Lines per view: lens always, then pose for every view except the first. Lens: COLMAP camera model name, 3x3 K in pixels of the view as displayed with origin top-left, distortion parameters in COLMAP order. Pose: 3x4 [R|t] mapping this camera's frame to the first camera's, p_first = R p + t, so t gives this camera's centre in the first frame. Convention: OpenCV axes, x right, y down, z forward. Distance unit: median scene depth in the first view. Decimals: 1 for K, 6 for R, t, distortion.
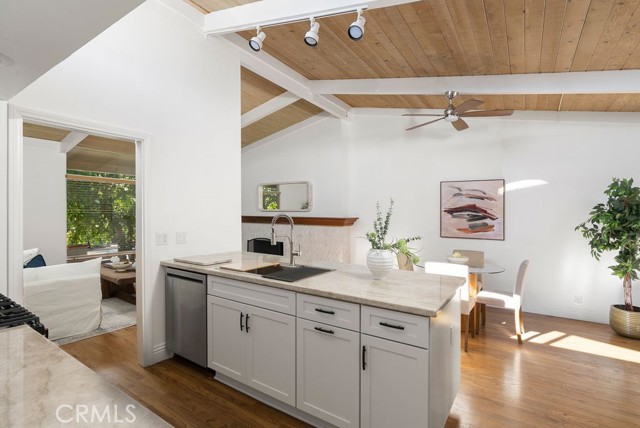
lens RADIAL K [[303.8, 0, 319.7], [0, 303.8, 213.2], [0, 0, 1]] dist [0.000042, 0.000046]
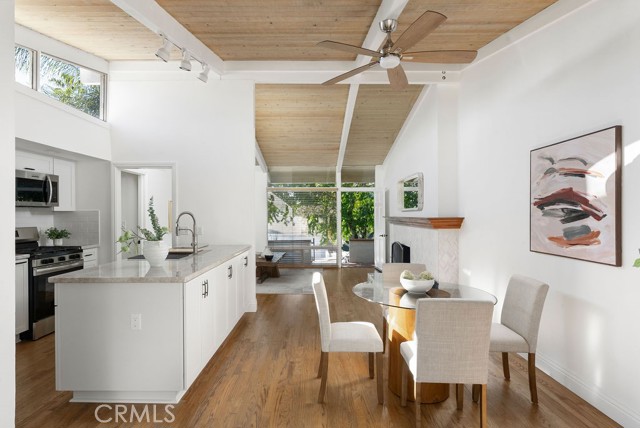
lens RADIAL K [[346.9, 0, 318.6], [0, 346.9, 217.3], [0, 0, 1]] dist [0.000923, -0.000077]
pose [[0.554475, -0.006798, -0.832173, 0.738321], [0.008629, 0.999960, -0.002419, 0.015486], [0.832156, -0.005839, 0.554511, 0.349353]]
